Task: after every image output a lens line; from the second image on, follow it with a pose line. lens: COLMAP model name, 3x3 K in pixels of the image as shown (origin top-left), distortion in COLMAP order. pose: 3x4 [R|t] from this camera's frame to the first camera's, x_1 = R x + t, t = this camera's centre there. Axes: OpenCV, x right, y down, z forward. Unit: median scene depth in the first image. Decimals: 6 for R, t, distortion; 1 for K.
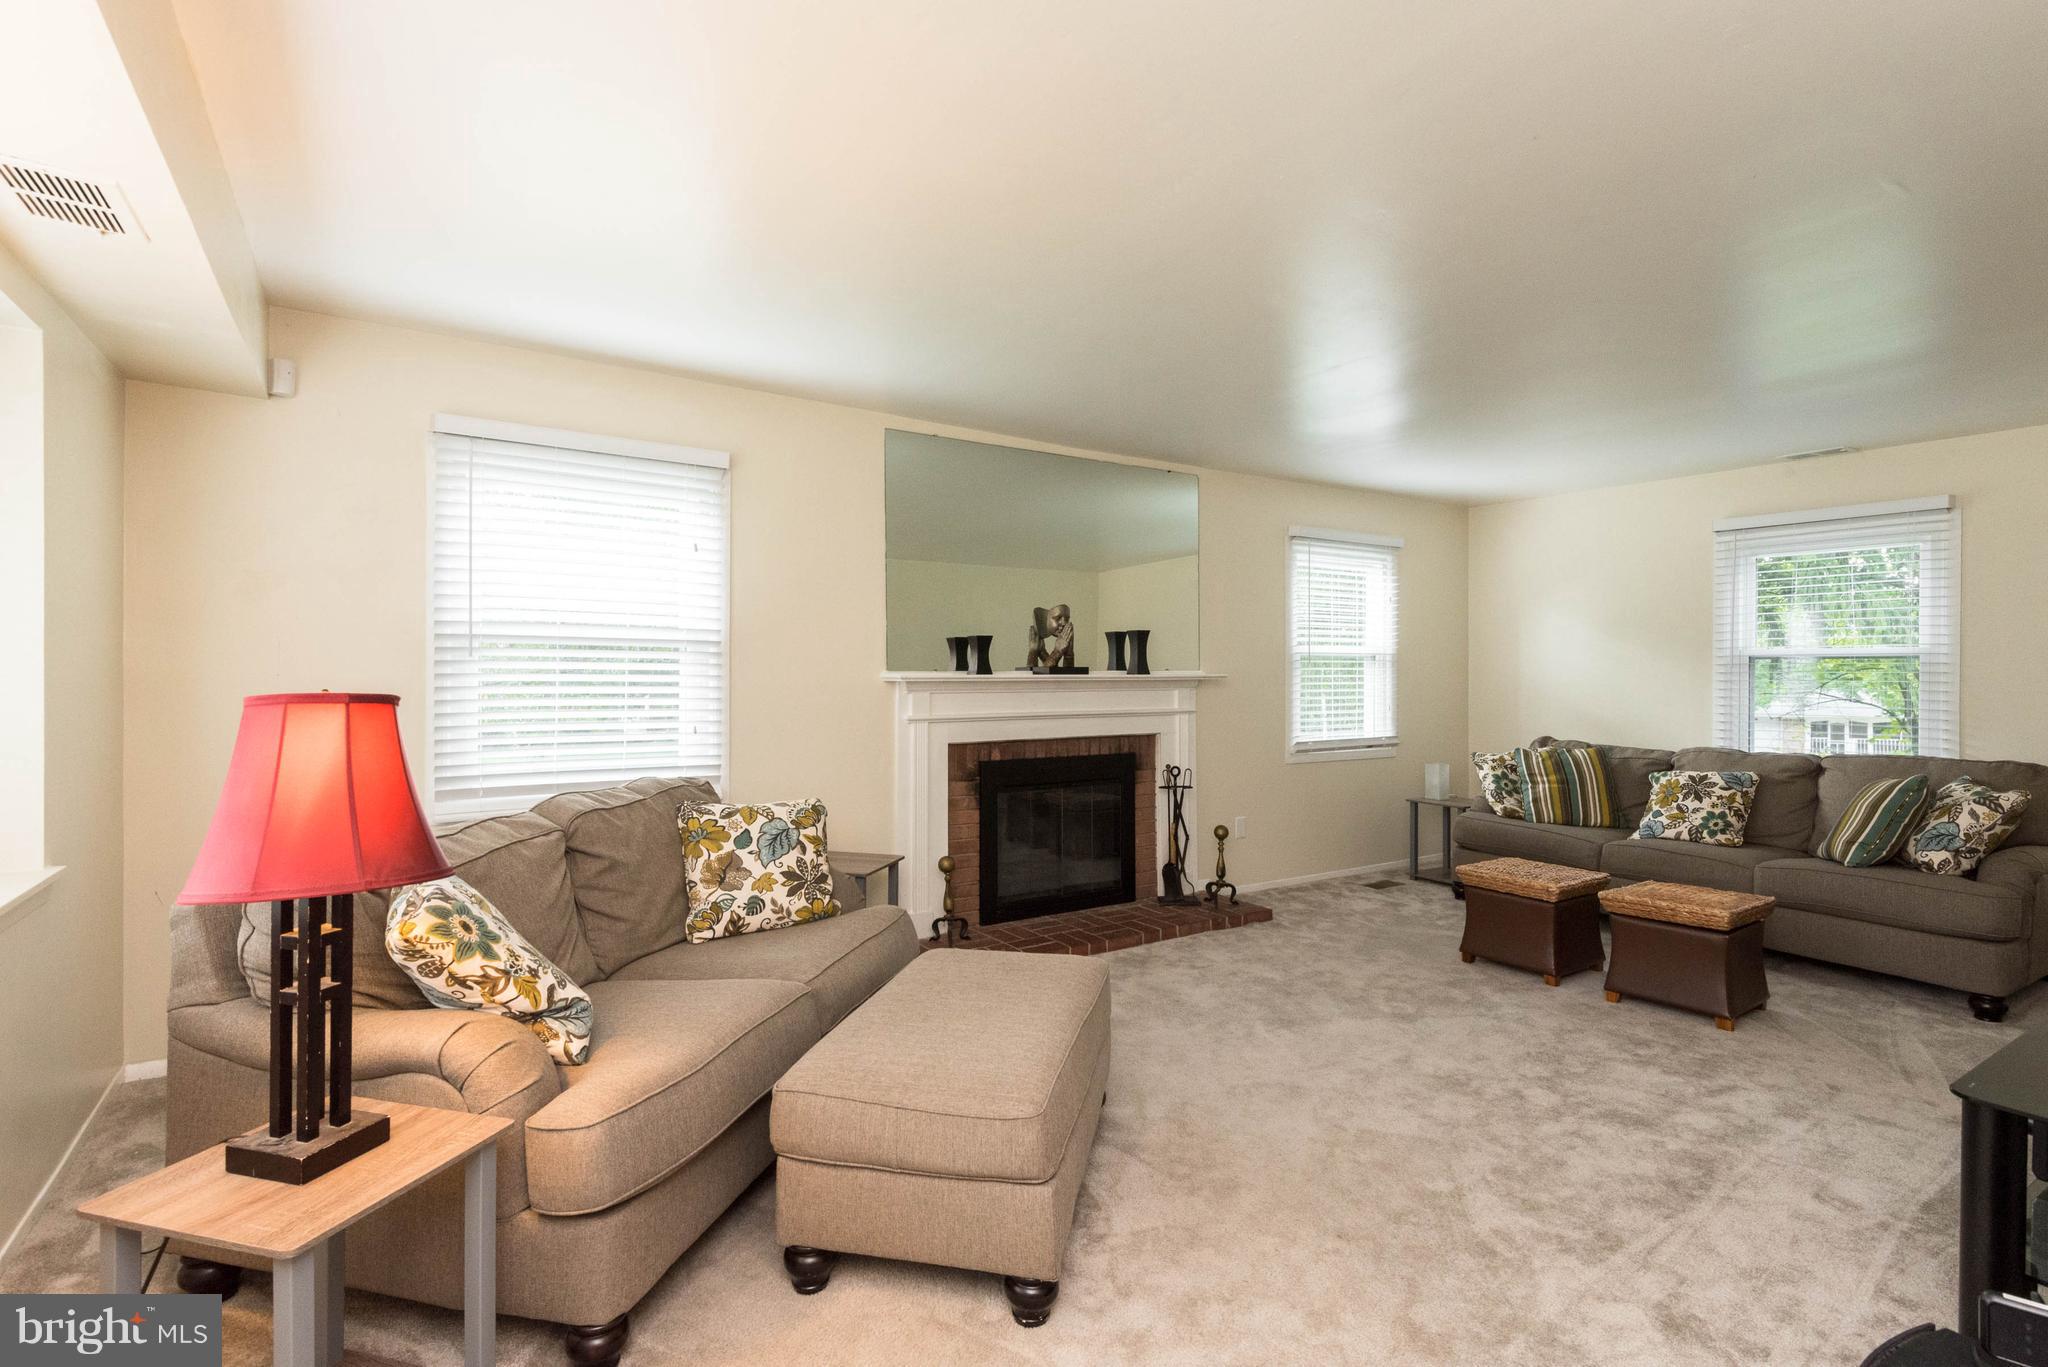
lens RADIAL K [[959.2, 0, 1031.8], [0, 959.2, 679.7], [0, 0, 1]] dist [0.014789, -0.006490]
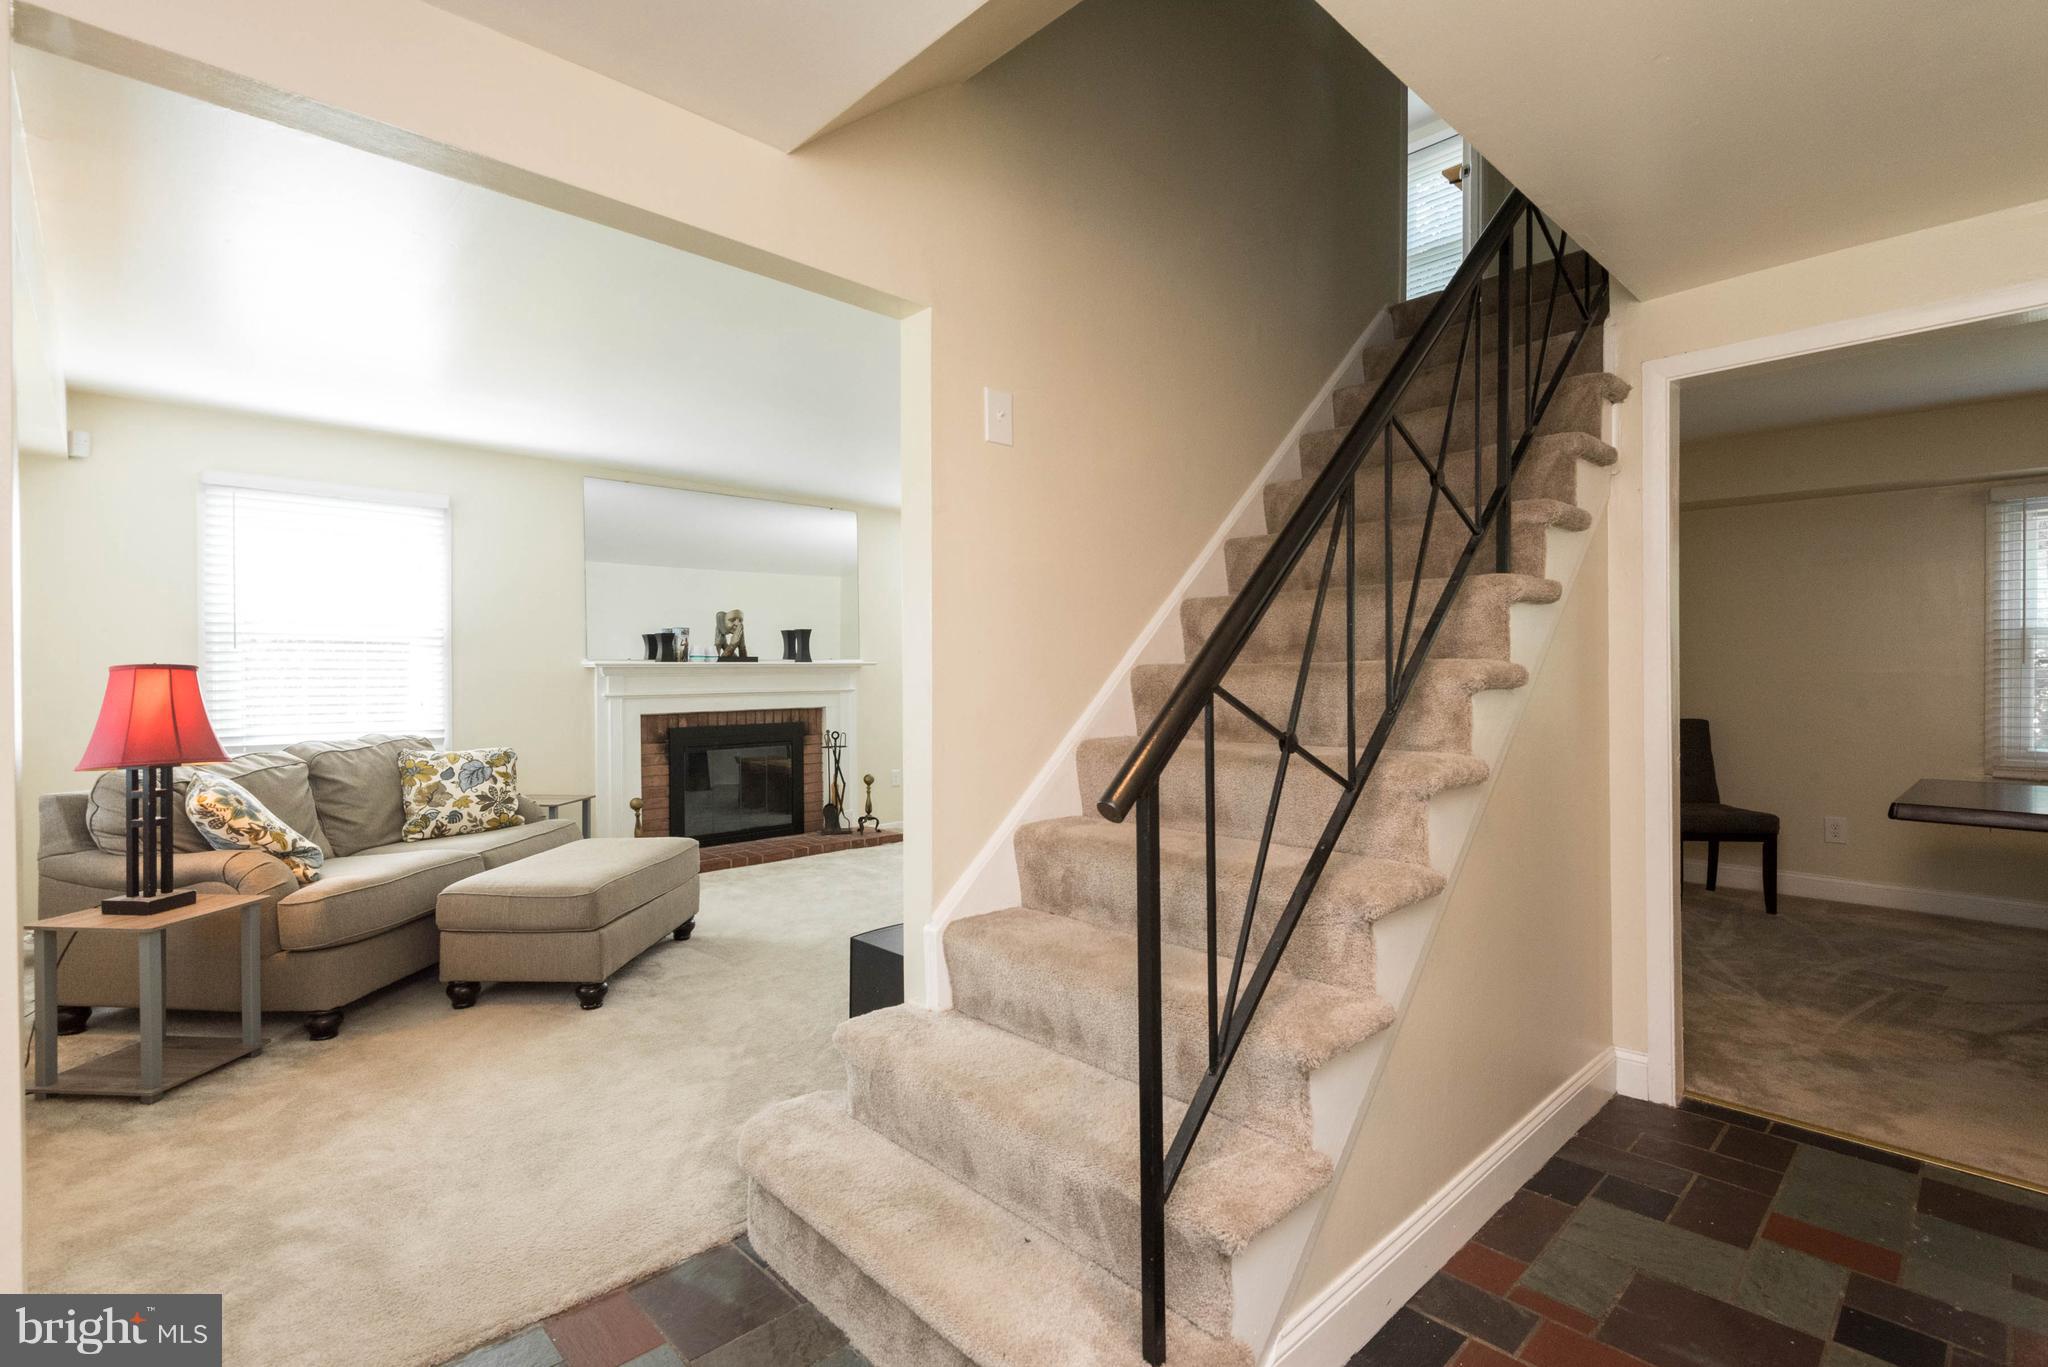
lens RADIAL K [[959.2, 0, 1033.6], [0, 959.2, 683.3], [0, 0, 1]] dist [0.014789, -0.006490]
pose [[0.985193, -0.012523, 0.170993, 0.327482], [0.011205, 0.999900, 0.008672, 0.026360], [-0.171085, -0.006628, 0.985234, -0.592017]]
